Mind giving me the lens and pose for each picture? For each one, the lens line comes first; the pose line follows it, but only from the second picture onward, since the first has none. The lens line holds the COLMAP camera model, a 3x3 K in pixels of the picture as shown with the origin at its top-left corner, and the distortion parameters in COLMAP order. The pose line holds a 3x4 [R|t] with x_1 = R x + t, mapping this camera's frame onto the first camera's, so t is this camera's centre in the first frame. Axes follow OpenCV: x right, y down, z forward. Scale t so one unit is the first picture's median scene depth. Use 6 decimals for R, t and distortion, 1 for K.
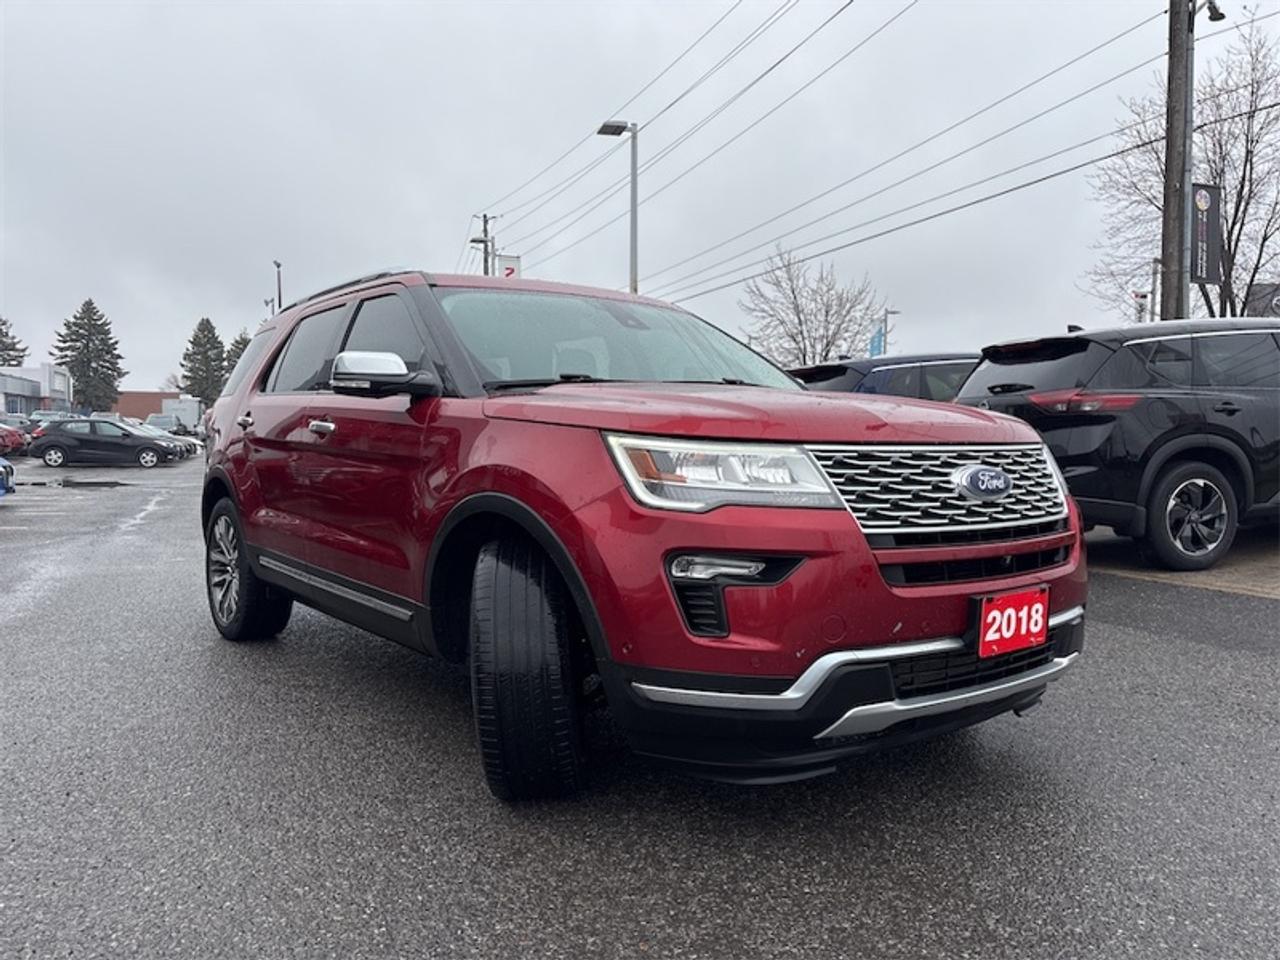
lens RADIAL K [[1002.3, 0, 630.4], [0, 1002.3, 472.6], [0, 0, 1]] dist [0.035036, -0.068573]
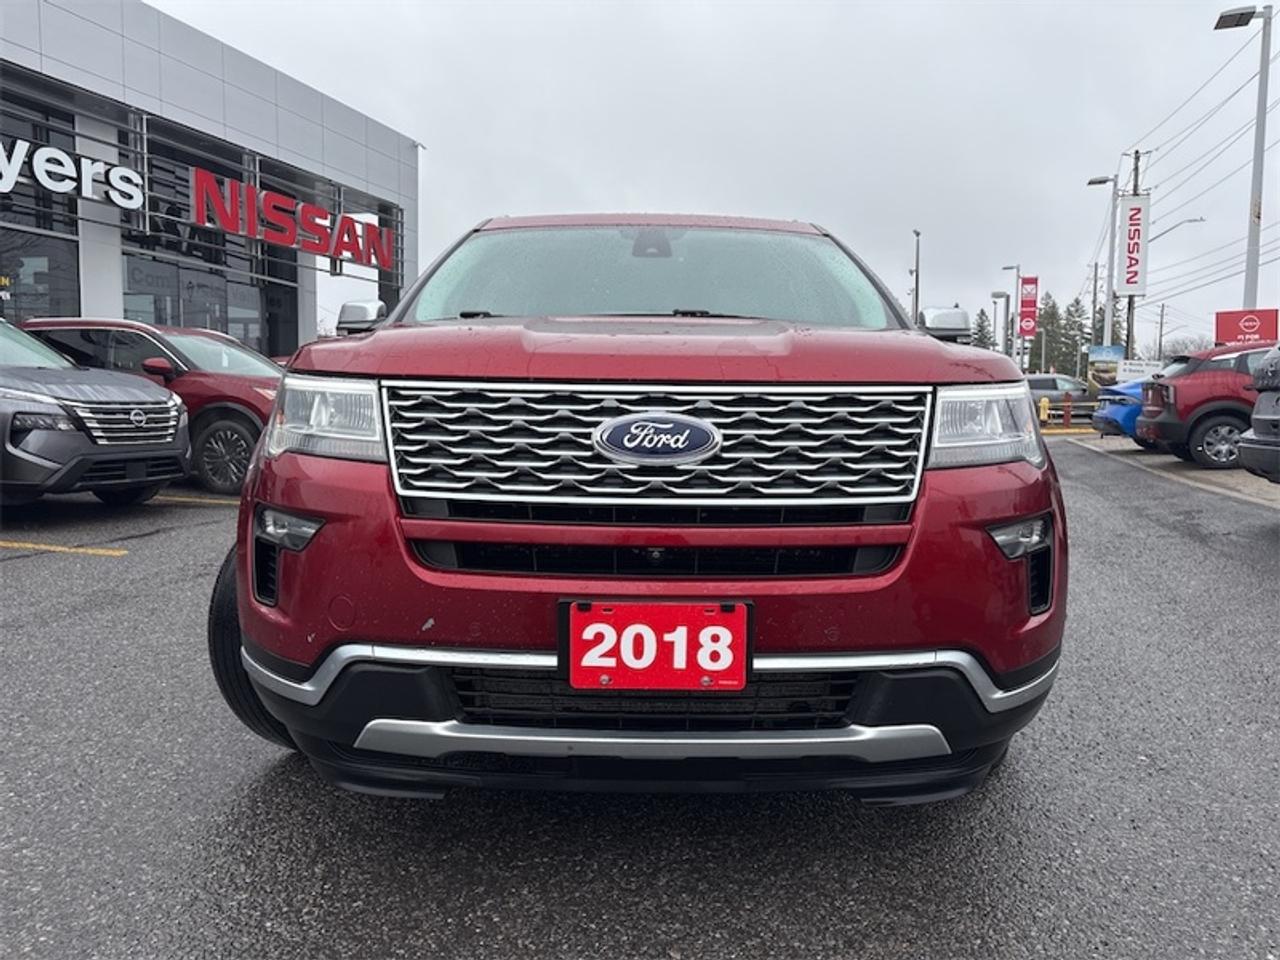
lens RADIAL K [[1002.3, 0, 643.8], [0, 1002.3, 481.0], [0, 0, 1]] dist [0.035036, -0.068573]
pose [[0.783523, 0.050373, -0.619317, 0.784287], [-0.027582, 0.998546, 0.046323, 0.008114], [0.620750, -0.019213, 0.783773, 0.478511]]
